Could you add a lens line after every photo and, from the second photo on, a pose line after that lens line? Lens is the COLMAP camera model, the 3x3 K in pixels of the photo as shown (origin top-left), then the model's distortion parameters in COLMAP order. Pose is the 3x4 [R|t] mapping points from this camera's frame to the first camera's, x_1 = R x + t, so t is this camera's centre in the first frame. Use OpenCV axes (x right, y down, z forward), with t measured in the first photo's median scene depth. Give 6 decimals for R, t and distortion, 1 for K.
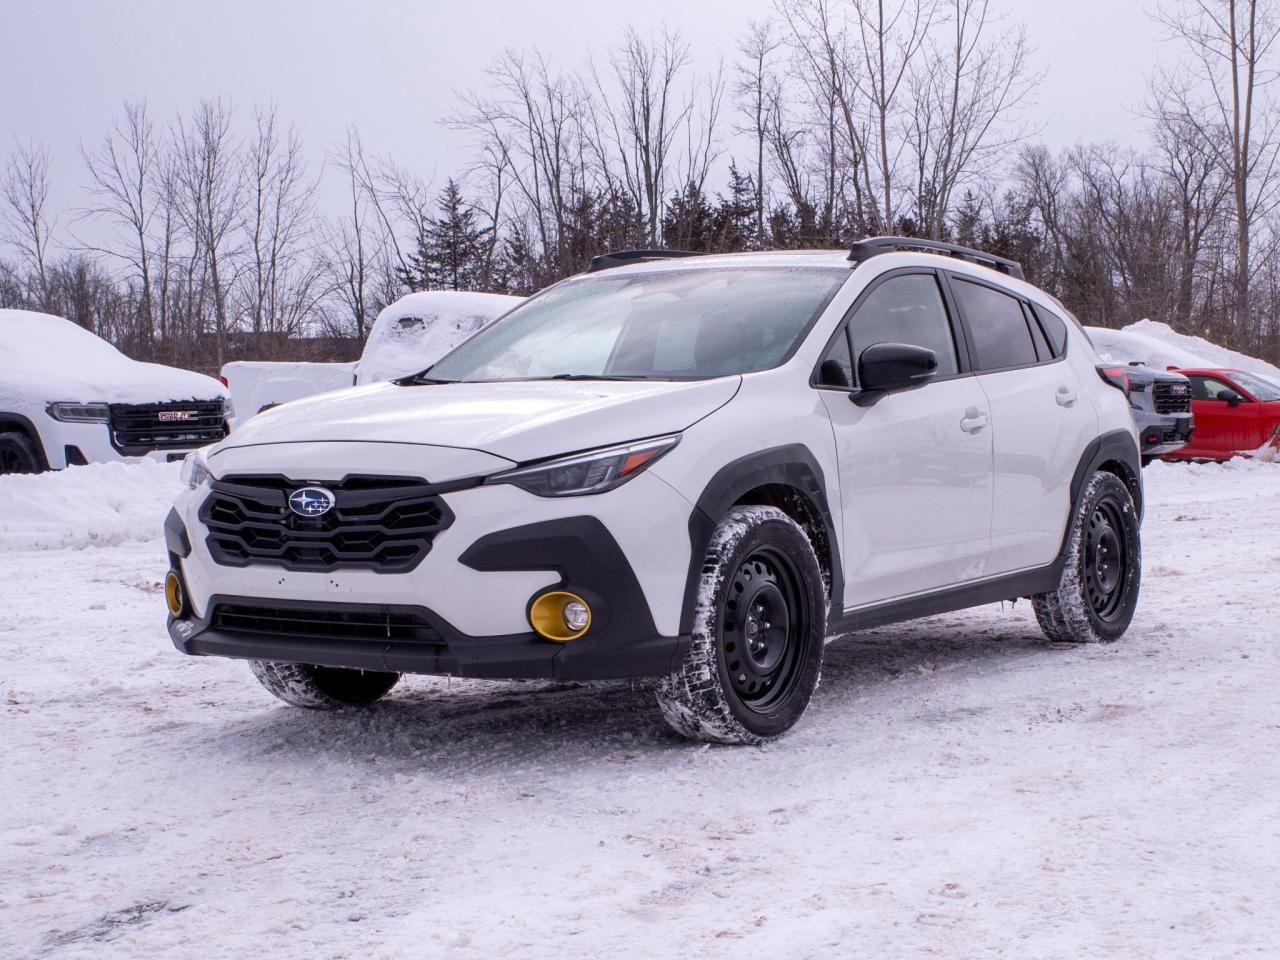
lens RADIAL K [[2075.8, 0, 639.0], [0, 2075.8, 445.0], [0, 0, 1]] dist [-0.010587, -0.348795]
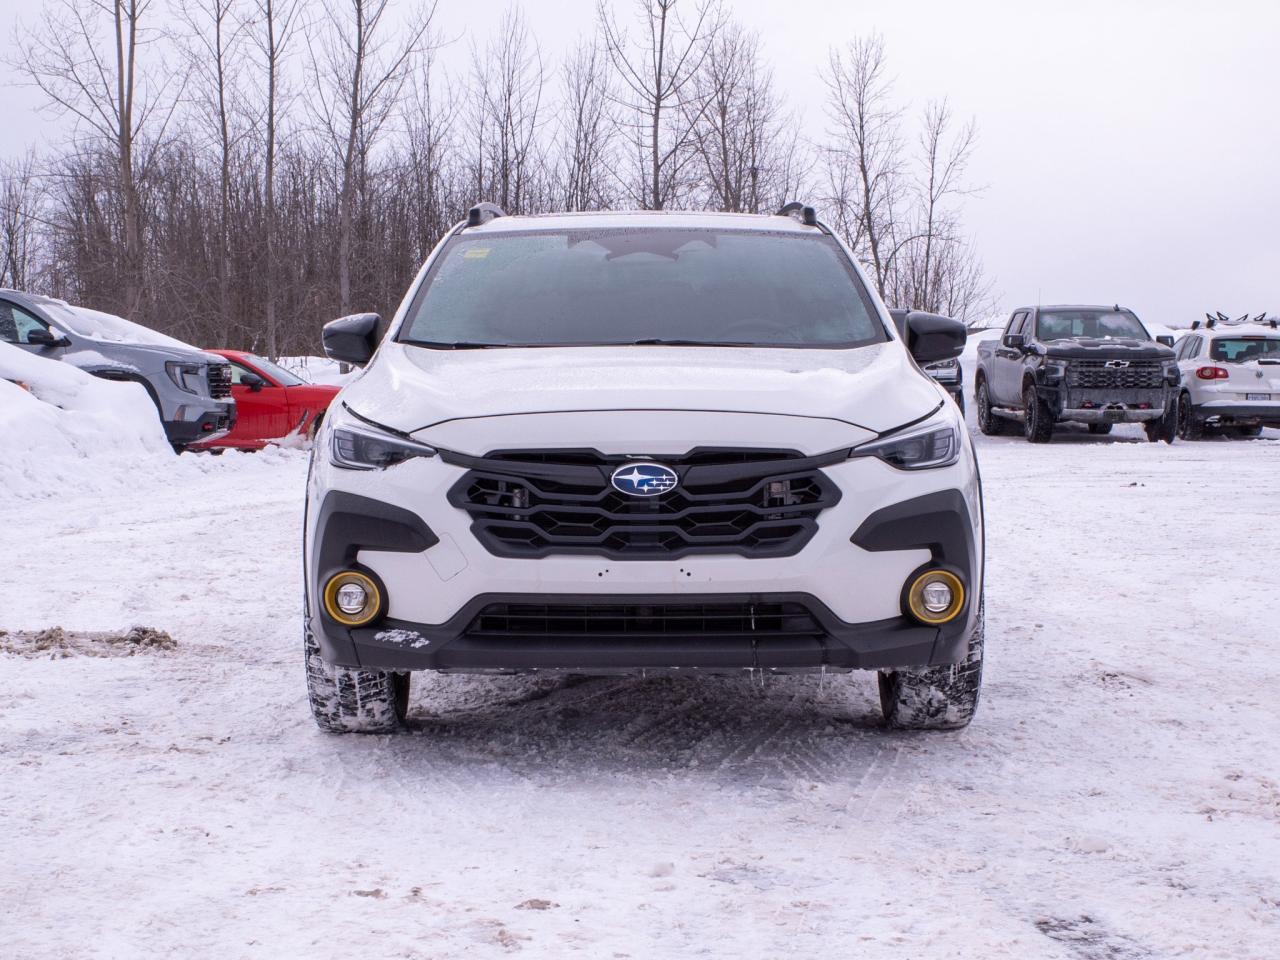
lens RADIAL K [[2301.7, 0, 640.0], [0, 2301.7, 480.0], [0, 0, 1]] dist [-0.034061, -0.344338]
pose [[0.840662, -0.013417, 0.541393, -0.588766], [0.003464, 0.999806, 0.019398, 0.007847], [-0.541548, -0.014432, 0.840546, 0.170749]]
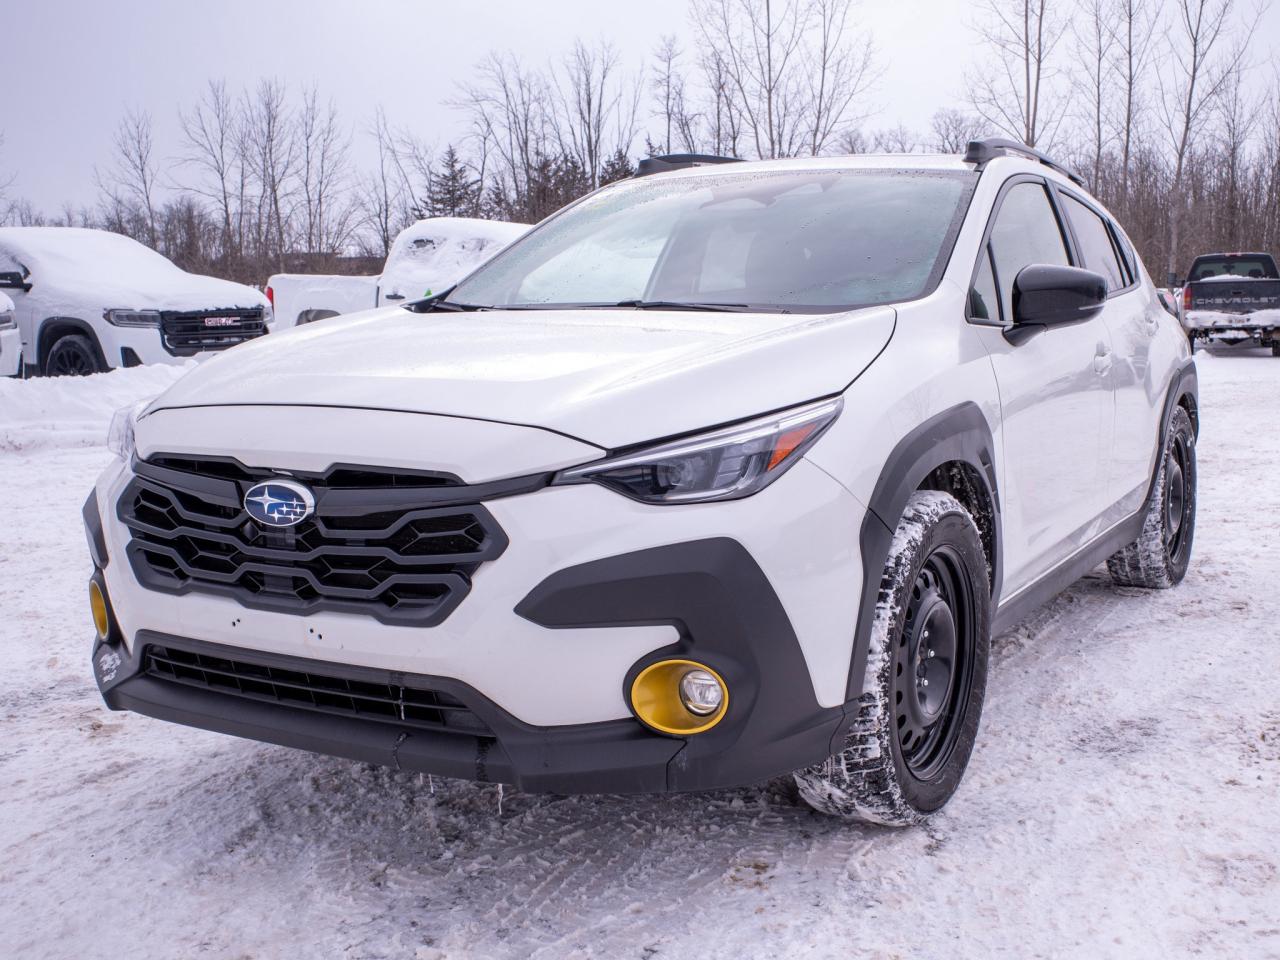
lens RADIAL K [[1420.6, 0, 699.6], [0, 1420.6, 479.6], [0, 0, 1]] dist [-0.029438, -0.024330]
pose [[0.996637, -0.001361, 0.081930, -0.055549], [-0.006994, 0.994800, 0.101607, -0.022100], [-0.081643, -0.101838, 0.991445, 0.483003]]
